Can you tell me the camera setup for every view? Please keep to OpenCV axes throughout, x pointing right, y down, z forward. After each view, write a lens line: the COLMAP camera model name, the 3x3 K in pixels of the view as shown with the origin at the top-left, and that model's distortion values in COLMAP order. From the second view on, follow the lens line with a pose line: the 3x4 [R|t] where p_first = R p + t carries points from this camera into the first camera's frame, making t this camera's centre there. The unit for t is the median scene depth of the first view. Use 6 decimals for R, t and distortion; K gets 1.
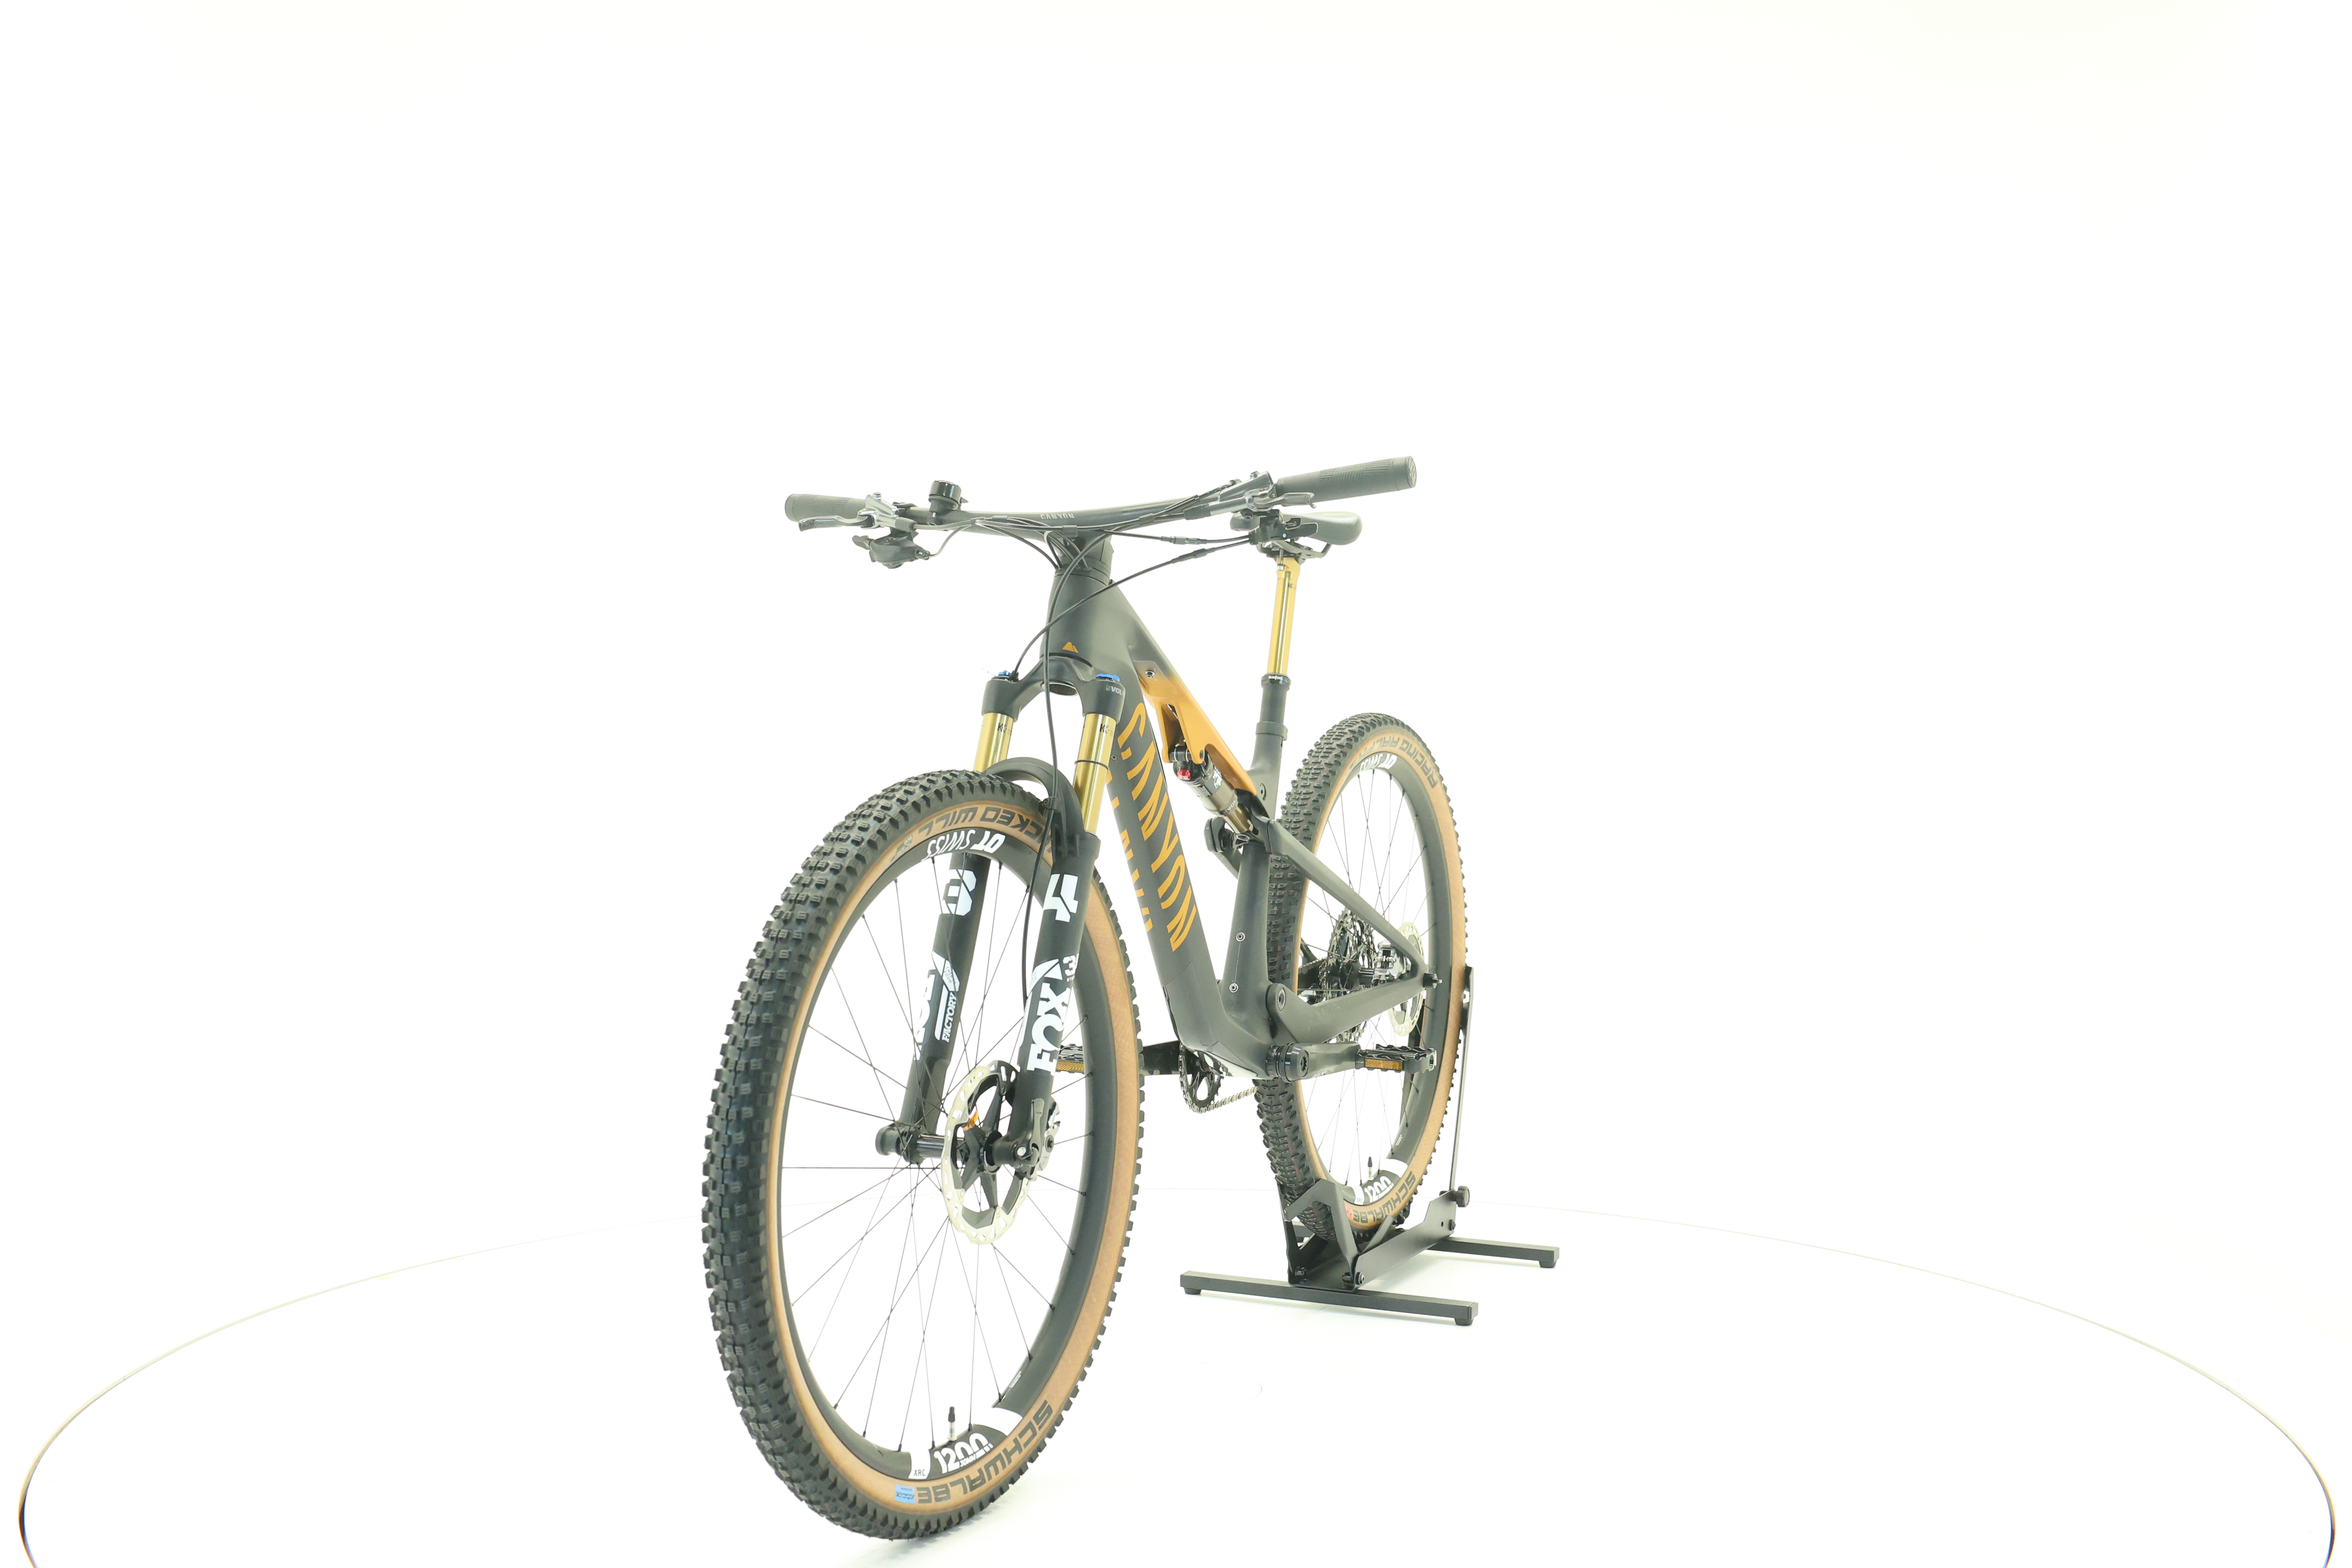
lens RADIAL K [[2491.2, 0, 1178.8], [0, 2491.2, 732.7], [0, 0, 1]] dist [-0.003981, 0.013121]
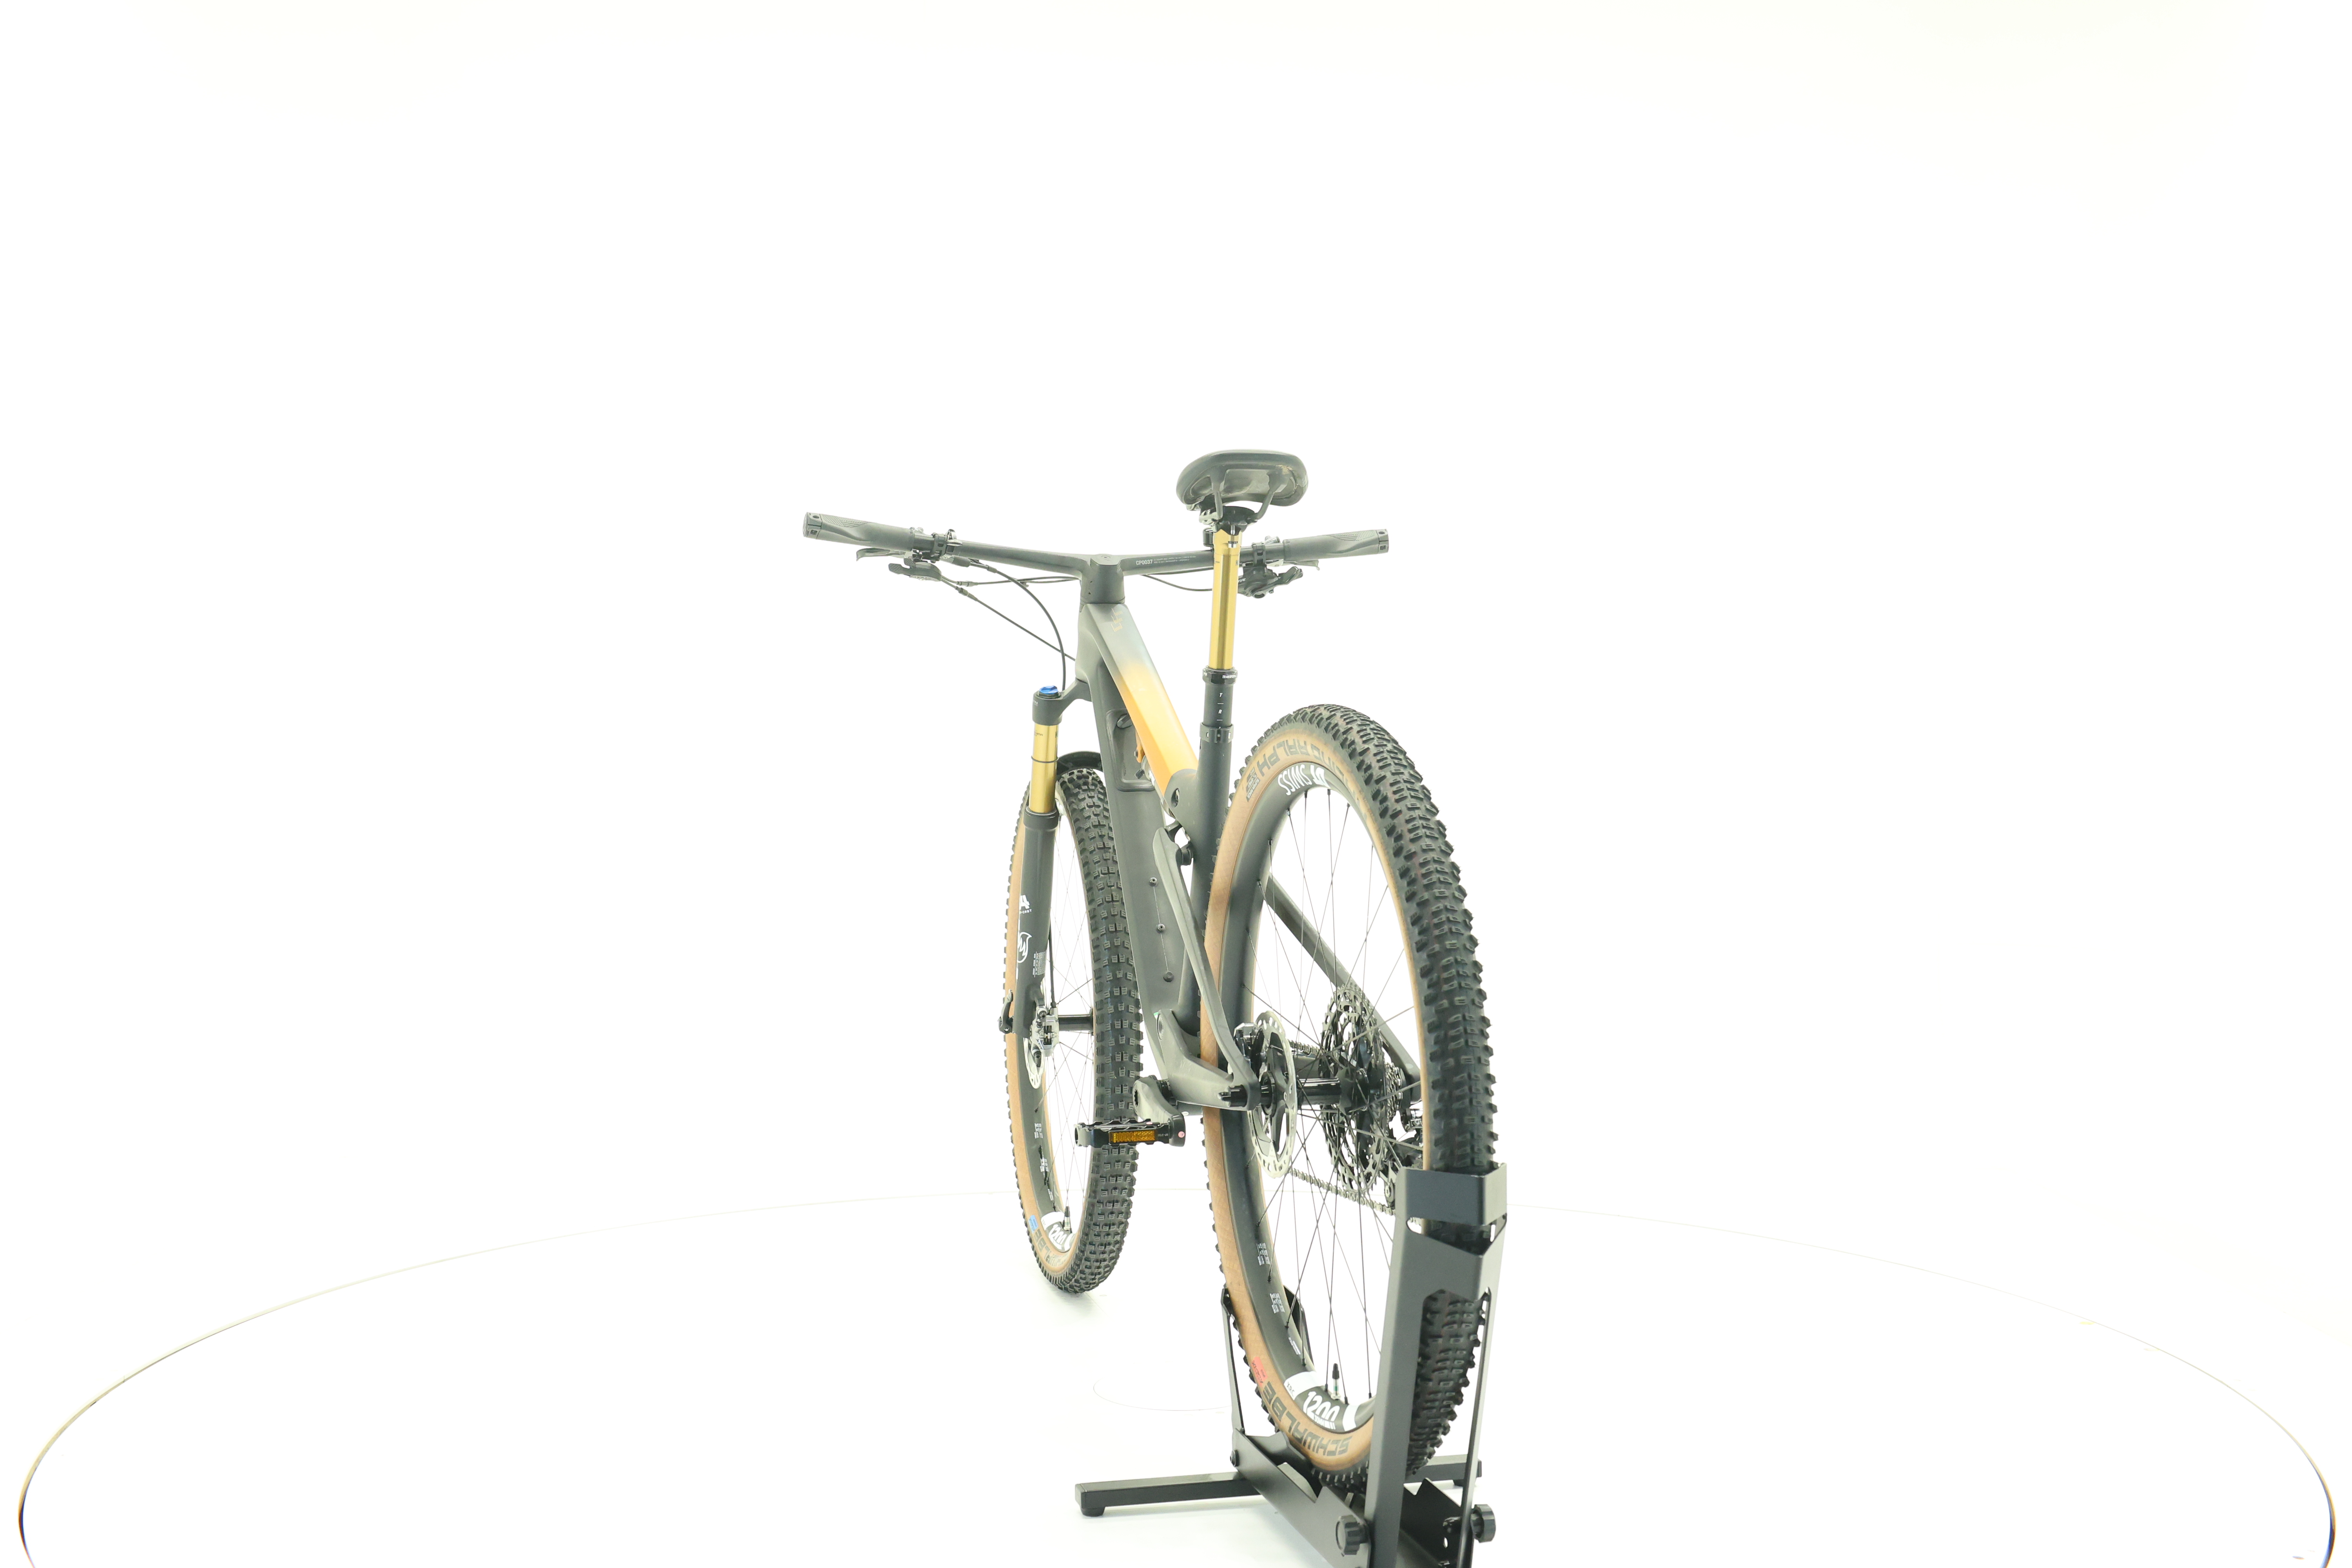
lens RADIAL K [[2491.2, 0, 1178.8], [0, 2491.2, 732.7], [0, 0, 1]] dist [-0.003981, 0.013121]
pose [[-0.765215, -0.006678, -0.643741, 0.741412], [-0.007981, 0.999968, -0.000887, 0.000885], [0.643726, 0.004459, -0.765243, 2.027610]]
